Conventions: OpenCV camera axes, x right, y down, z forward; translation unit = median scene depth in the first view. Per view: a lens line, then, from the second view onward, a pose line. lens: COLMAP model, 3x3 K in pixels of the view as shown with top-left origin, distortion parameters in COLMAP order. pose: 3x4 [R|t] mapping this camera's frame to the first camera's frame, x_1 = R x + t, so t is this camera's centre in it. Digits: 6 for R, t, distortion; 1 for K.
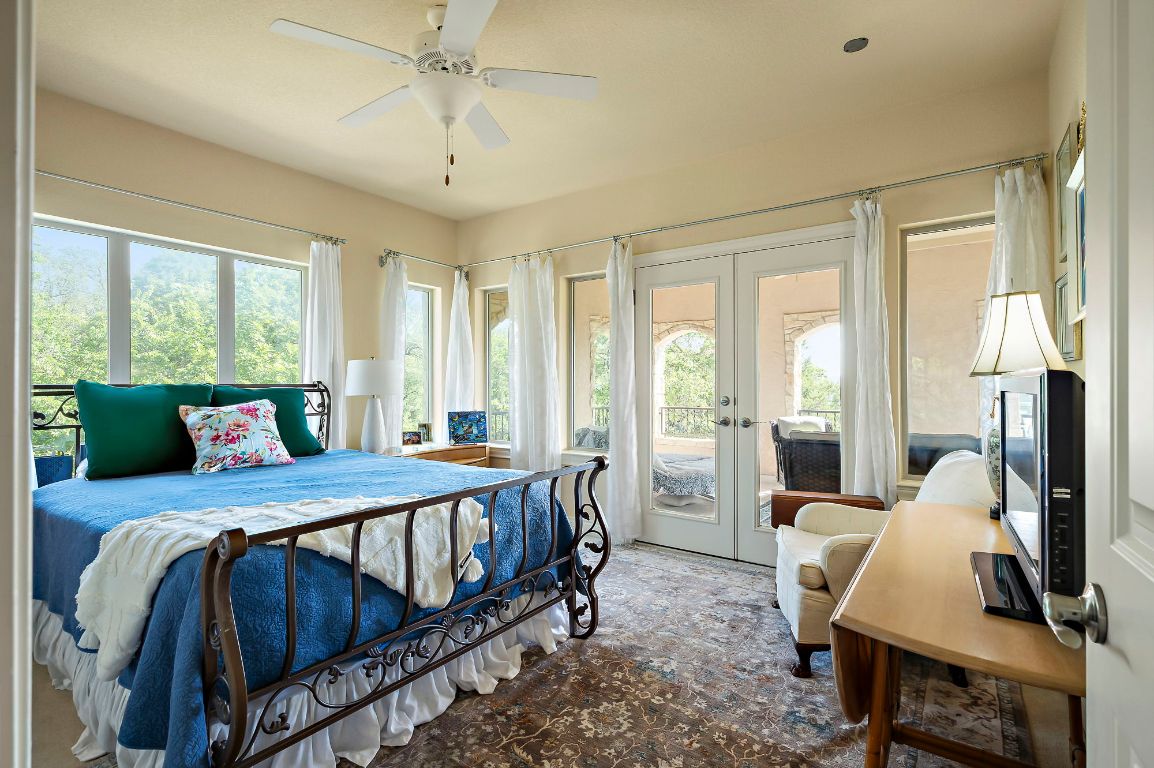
lens RADIAL K [[527.7, 0, 577.0], [0, 527.7, 384.0], [0, 0, 1]] dist [0.000453, 0.000063]
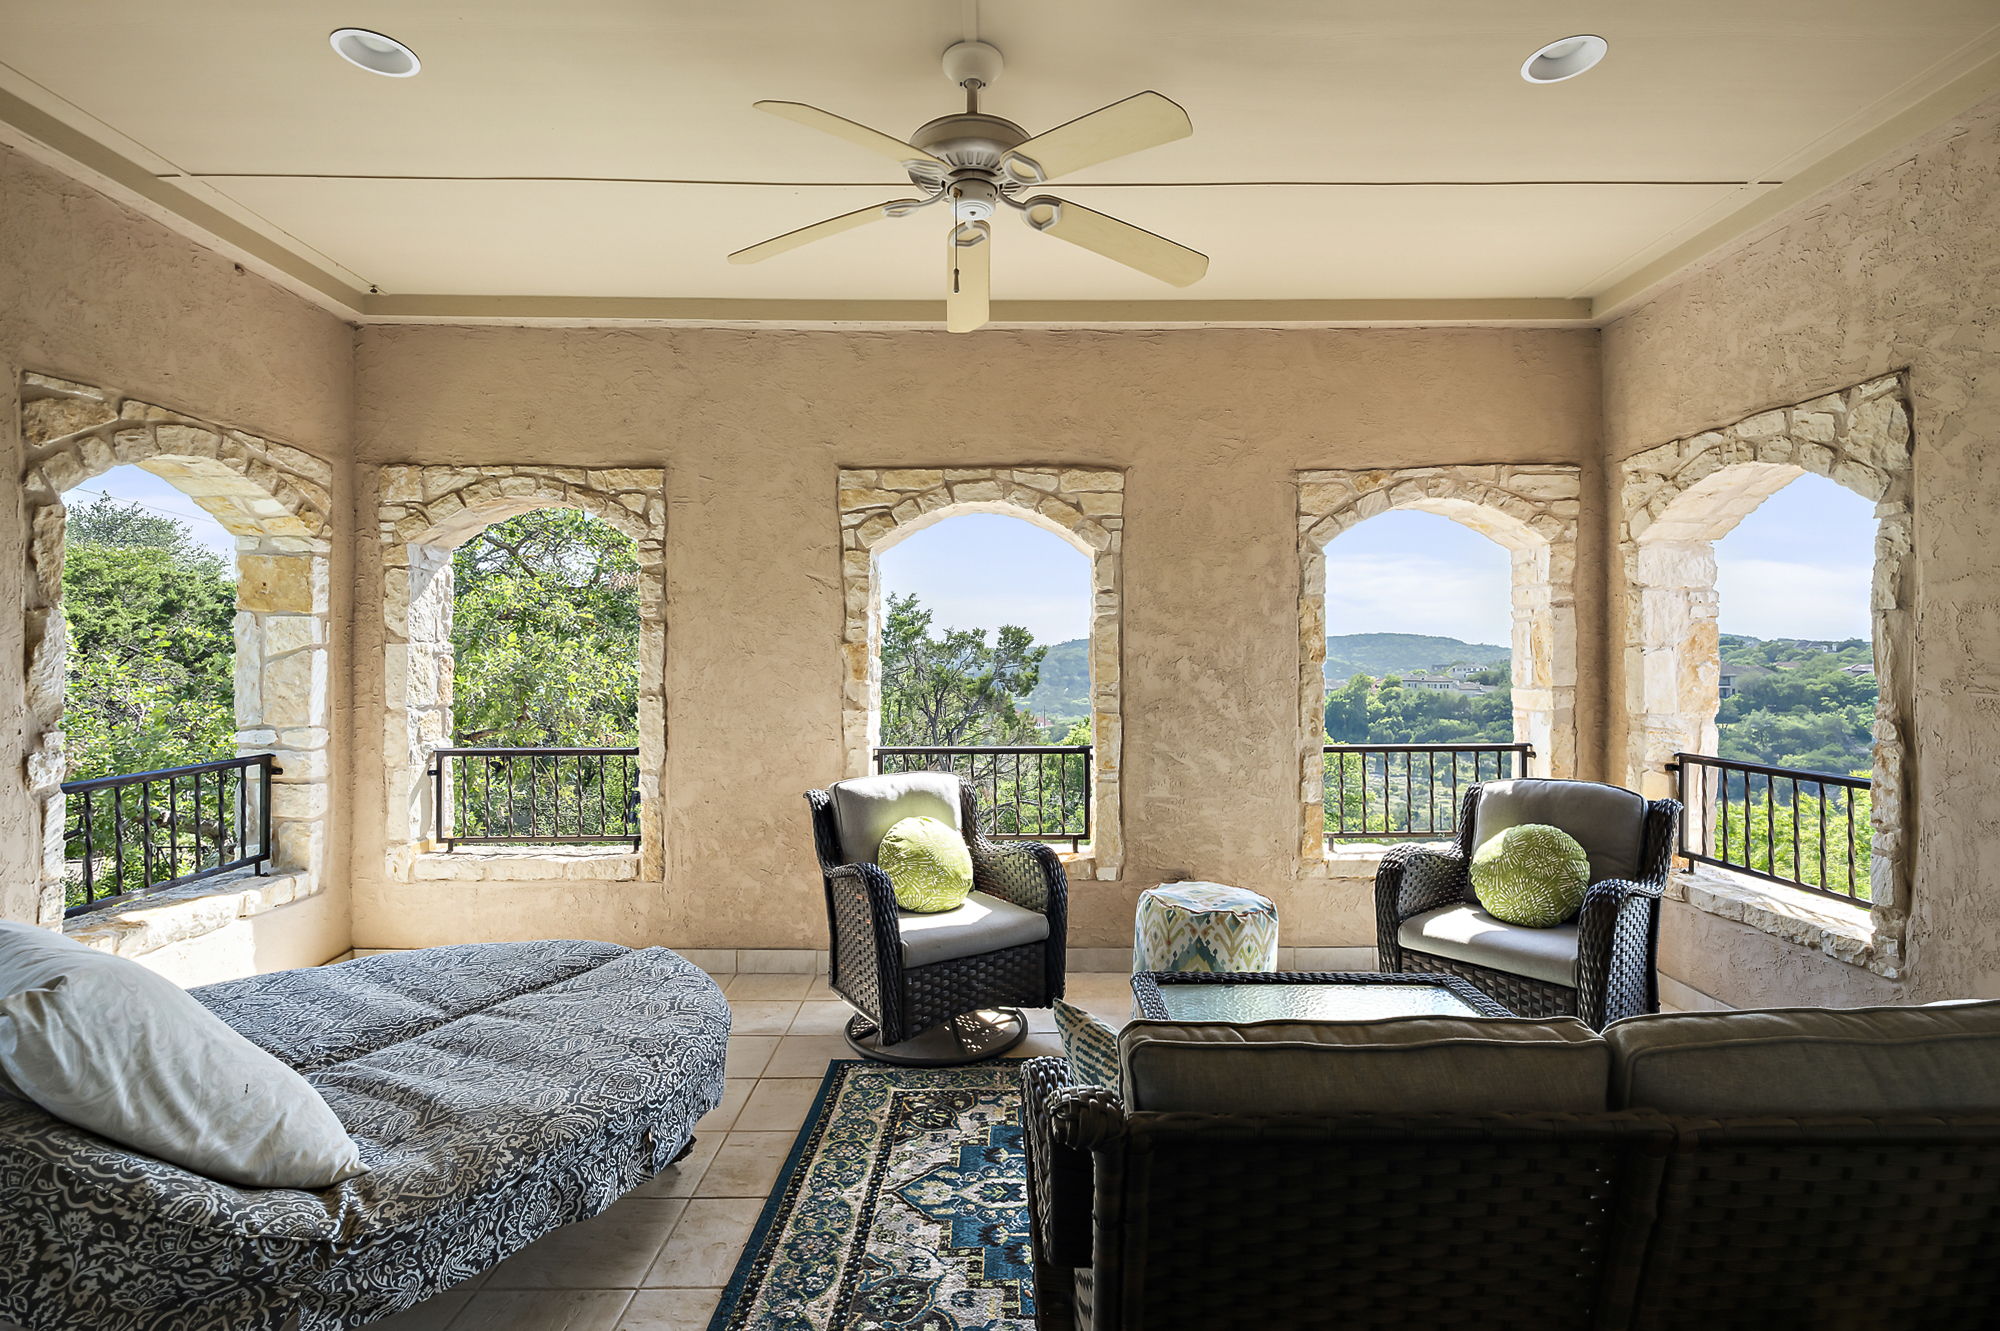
lens RADIAL K [[914.6, 0, 1000.0], [0, 914.6, 665.5], [0, 0, 1]] dist [0.000453, 0.000063]
pose [[0.806697, -0.008137, 0.590909, 0.129581], [0.001366, 0.999928, 0.011905, -0.012858], [-0.590963, -0.008796, 0.806650, 0.470420]]
